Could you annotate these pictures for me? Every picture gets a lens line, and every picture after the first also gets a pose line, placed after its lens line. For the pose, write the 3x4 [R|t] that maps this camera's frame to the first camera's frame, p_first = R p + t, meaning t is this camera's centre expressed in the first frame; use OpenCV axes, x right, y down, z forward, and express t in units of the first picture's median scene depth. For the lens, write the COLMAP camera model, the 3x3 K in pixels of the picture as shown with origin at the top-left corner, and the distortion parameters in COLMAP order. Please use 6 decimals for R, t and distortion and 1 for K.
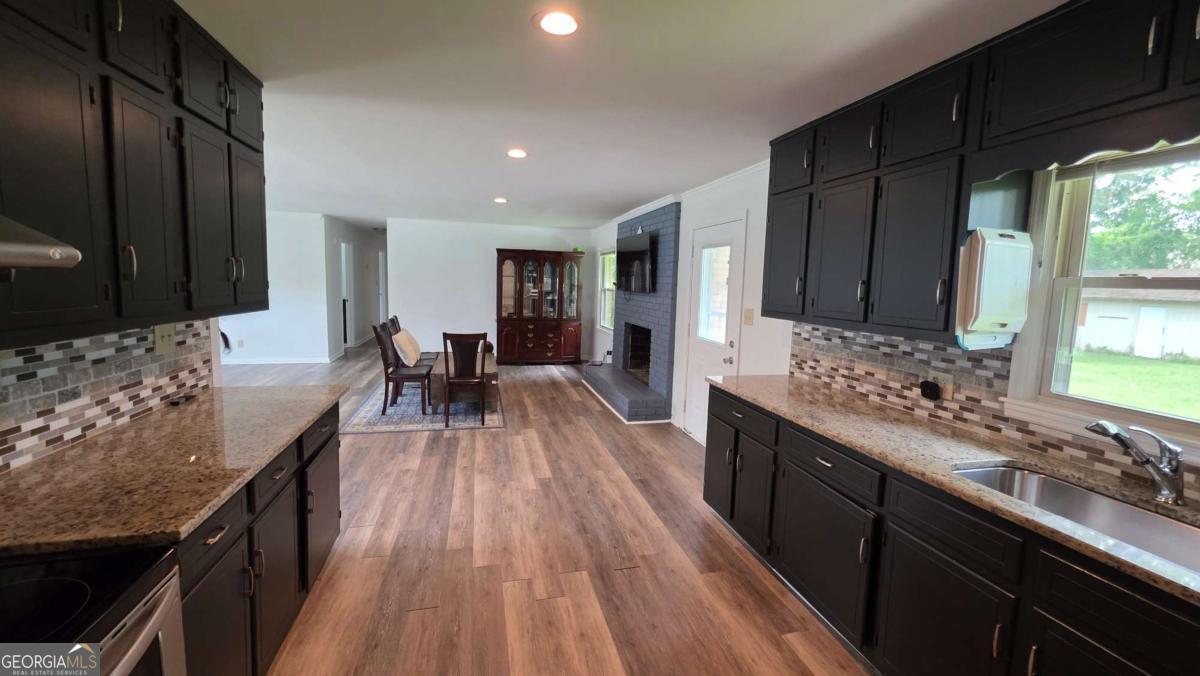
lens RADIAL K [[477.3, 0, 599.4], [0, 477.3, 330.9], [0, 0, 1]] dist [0.000175, 0.001037]
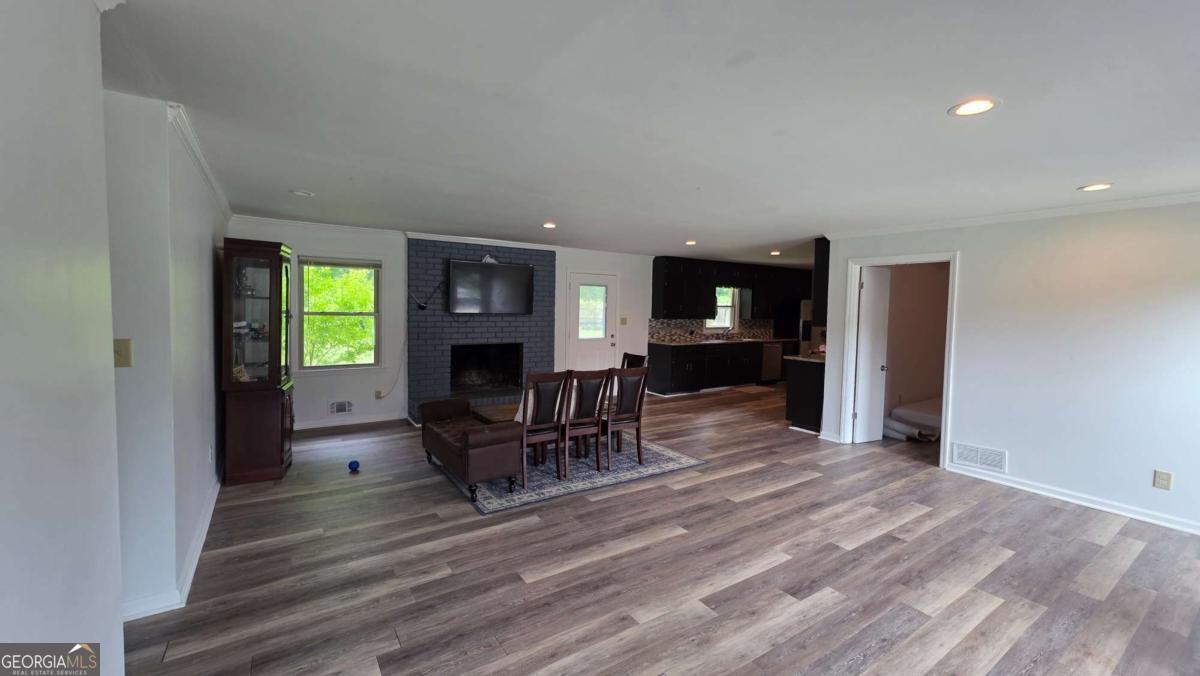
lens RADIAL K [[477.3, 0, 597.9], [0, 477.3, 328.7], [0, 0, 1]] dist [0.000175, 0.001037]
pose [[-0.331609, -0.082549, 0.939799, -2.678311], [0.069685, 0.991300, 0.111661, -0.391031], [-0.940840, 0.102518, -0.322971, 2.875497]]
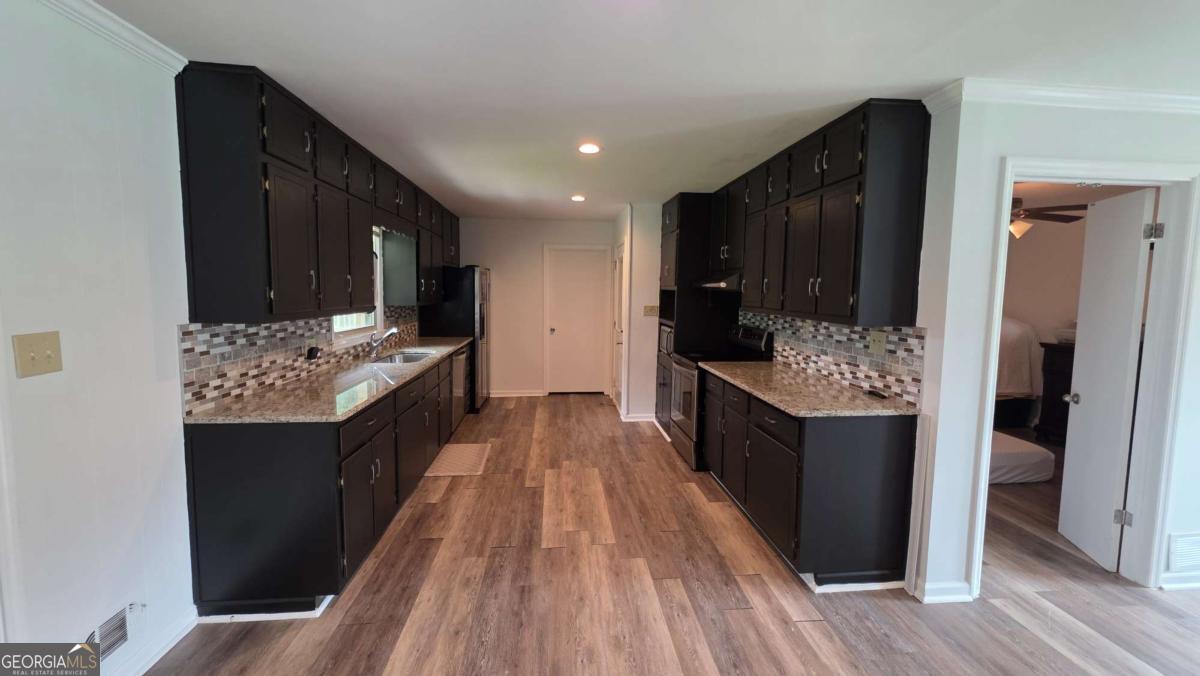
lens RADIAL K [[477.3, 0, 597.5], [0, 477.3, 327.9], [0, 0, 1]] dist [0.000175, 0.001037]
pose [[-0.986042, -0.054997, 0.157150, -0.316214], [-0.024812, 0.981867, 0.187939, -0.215118], [-0.164636, 0.181416, -0.969527, 2.063069]]
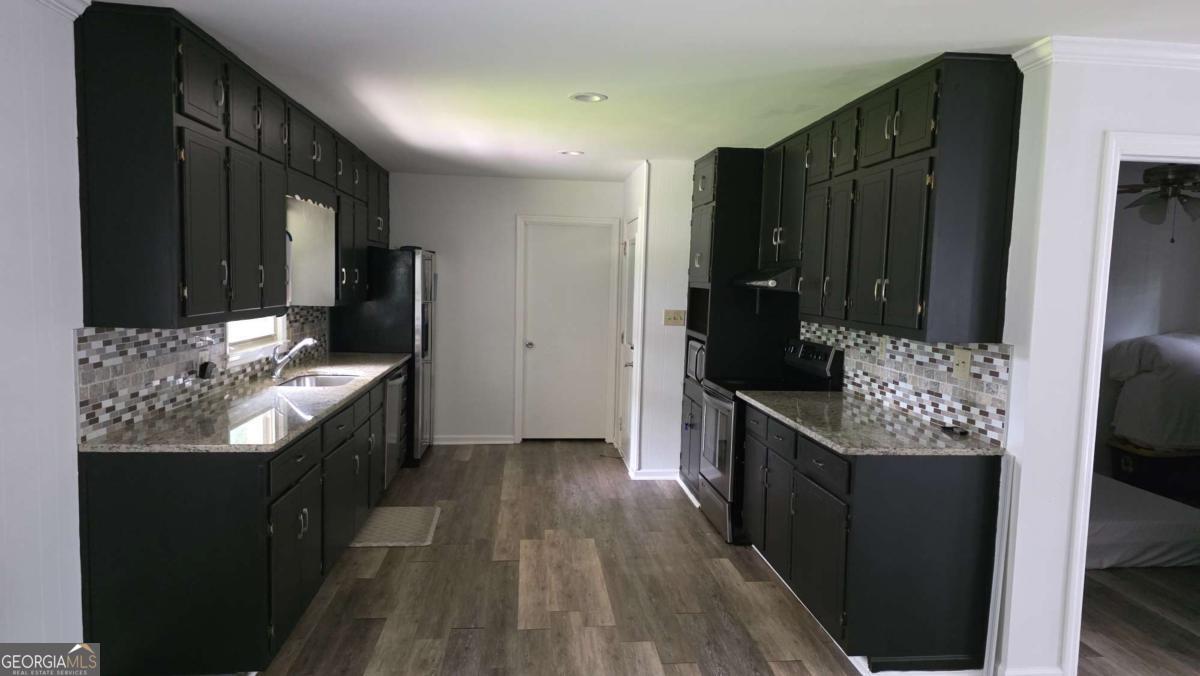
lens RADIAL K [[803.6, 0, 604.9], [0, 803.6, 352.9], [0, 0, 1]] dist [0.061866, -0.057473]
pose [[-0.986596, -0.069152, 0.147805, -0.372787], [-0.038961, 0.979396, 0.198156, -0.270388], [-0.158462, 0.189741, -0.968962, 2.382298]]
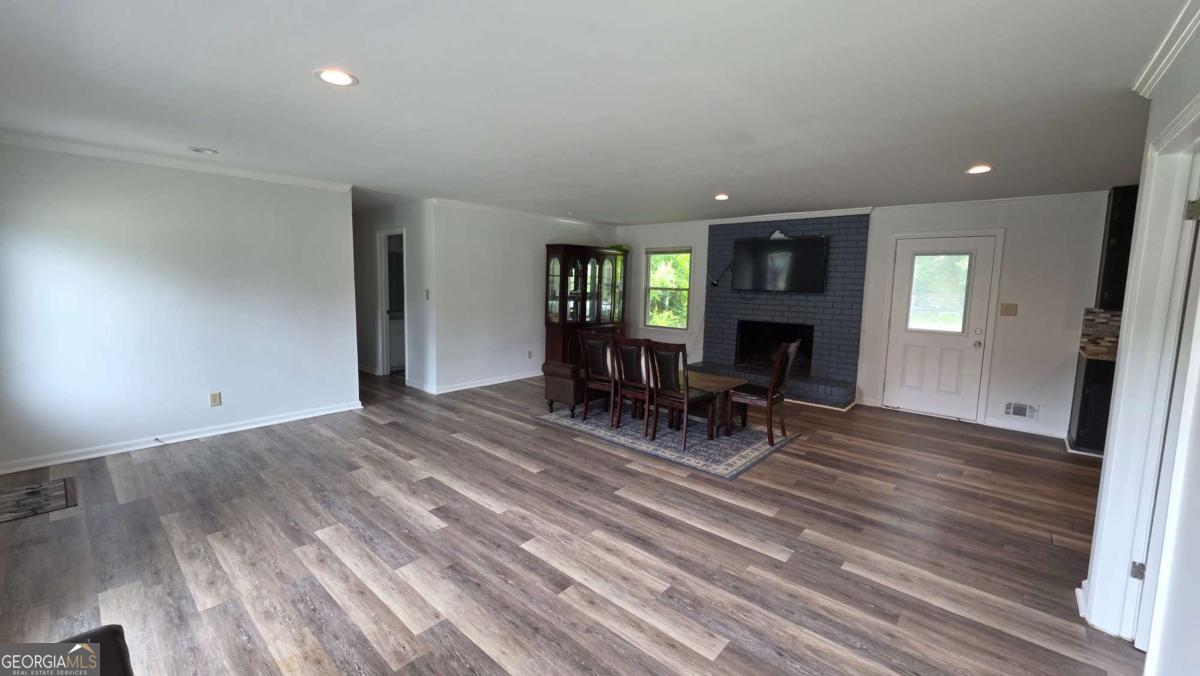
lens RADIAL K [[477.3, 0, 599.6], [0, 477.3, 330.5], [0, 0, 1]] dist [0.000175, 0.001037]
pose [[0.827181, -0.074675, 0.556951, -2.183398], [0.064965, 0.997193, 0.037216, -0.150485], [-0.558167, 0.005398, 0.829711, 0.844108]]
